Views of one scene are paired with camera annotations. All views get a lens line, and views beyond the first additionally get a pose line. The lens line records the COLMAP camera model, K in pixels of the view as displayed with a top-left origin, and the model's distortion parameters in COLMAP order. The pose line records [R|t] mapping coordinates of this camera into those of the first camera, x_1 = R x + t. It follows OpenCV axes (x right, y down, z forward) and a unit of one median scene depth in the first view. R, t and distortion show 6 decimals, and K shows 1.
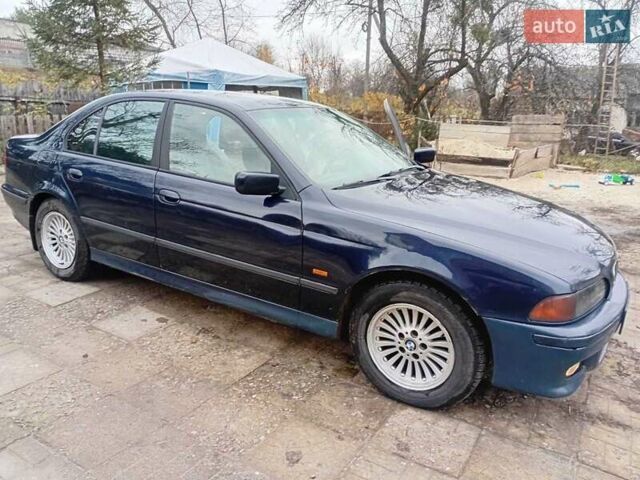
lens RADIAL K [[478.3, 0, 306.3], [0, 478.3, 239.5], [0, 0, 1]] dist [0.102860, -0.179721]
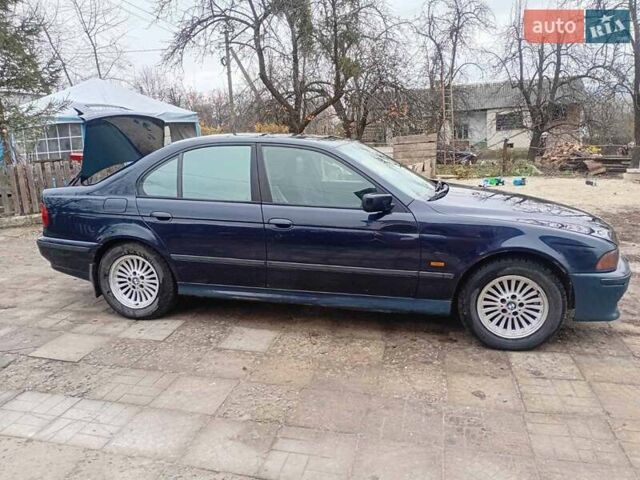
lens RADIAL K [[478.3, 0, 306.3], [0, 478.3, 239.5], [0, 0, 1]] dist [0.102860, -0.179721]
pose [[0.951608, -0.123380, 0.281460, -0.688183], [0.138893, 0.989661, -0.035767, -0.000439], [-0.274137, 0.073129, 0.958906, -0.174384]]
